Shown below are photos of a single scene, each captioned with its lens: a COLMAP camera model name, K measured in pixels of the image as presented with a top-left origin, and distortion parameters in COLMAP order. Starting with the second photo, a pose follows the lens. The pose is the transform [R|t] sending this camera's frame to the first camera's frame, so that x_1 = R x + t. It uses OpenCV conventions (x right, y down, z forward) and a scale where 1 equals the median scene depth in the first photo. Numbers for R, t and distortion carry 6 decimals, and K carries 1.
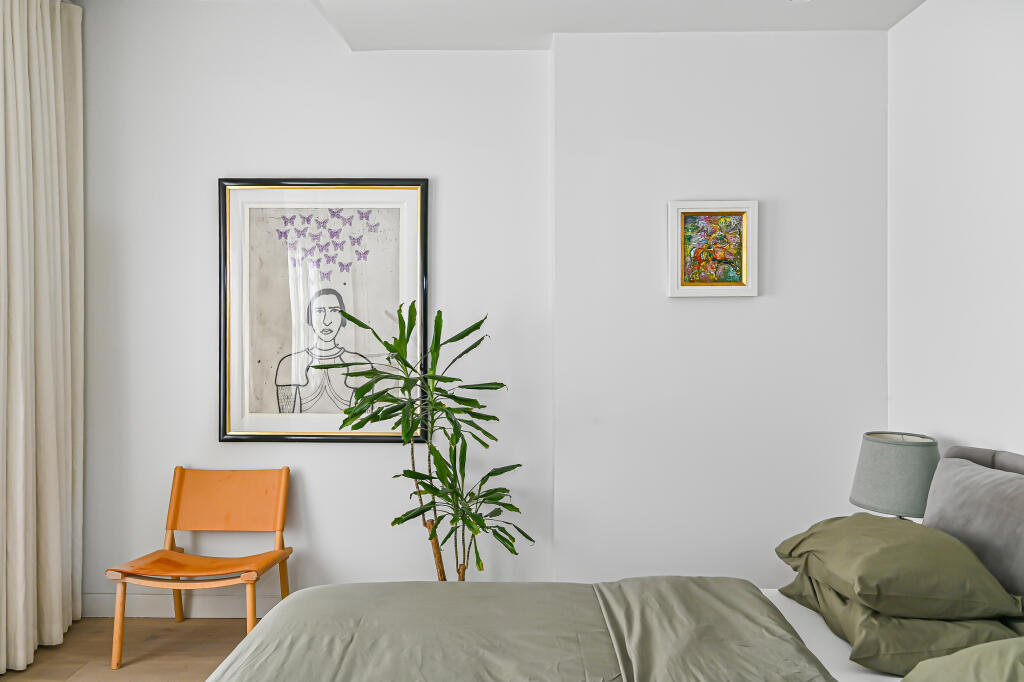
lens RADIAL K [[892.7, 0, 511.8], [0, 892.7, 339.2], [0, 0, 1]] dist [-0.005281, 0.001491]
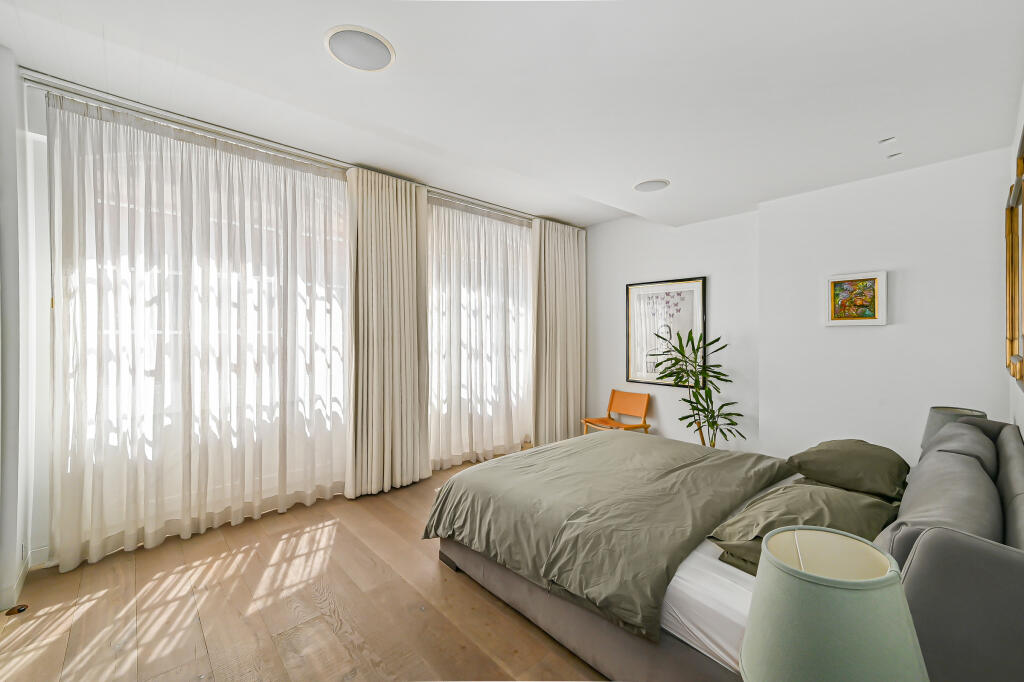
lens RADIAL K [[415.2, 0, 511.2], [0, 415.2, 340.1], [0, 0, 1]] dist [0.000435, 0.000066]
pose [[0.661262, 0.011069, -0.750073, 0.401197], [-0.010497, 0.999930, 0.005503, -0.014721], [0.750082, 0.004235, 0.661332, -0.101538]]
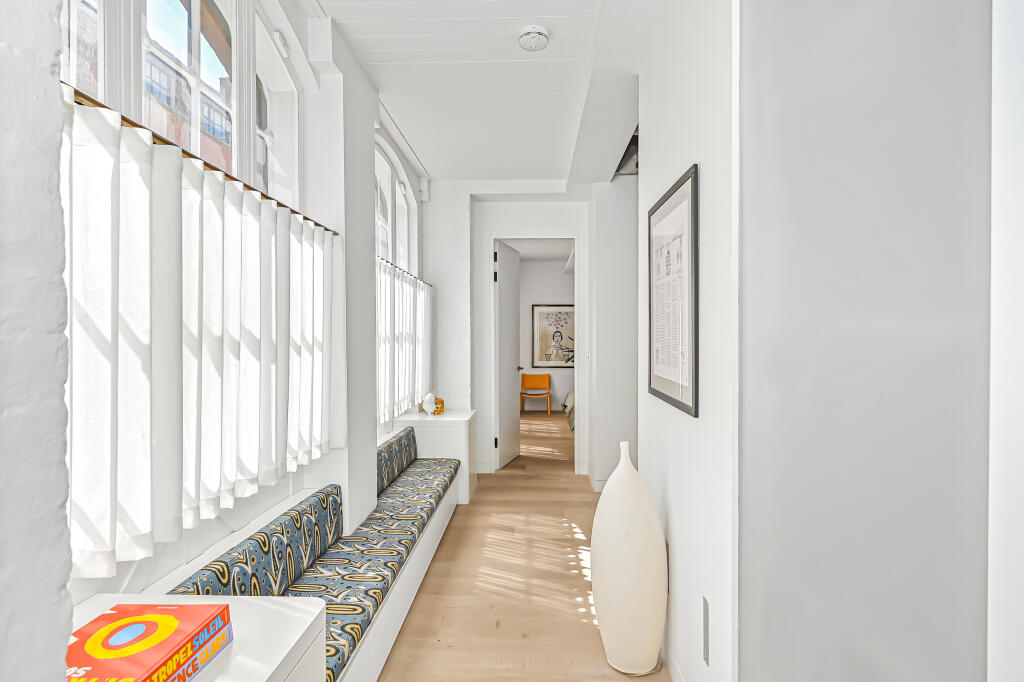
lens RADIAL K [[559.8, 0, 511.3], [0, 559.8, 339.9], [0, 0, 1]] dist [0.000081, 0.000000]
pose [[0.999772, 0.003180, -0.021138, -0.383189], [-0.003293, 0.999980, -0.005325, -0.001244], [0.021121, 0.005394, 0.999762, -1.680116]]
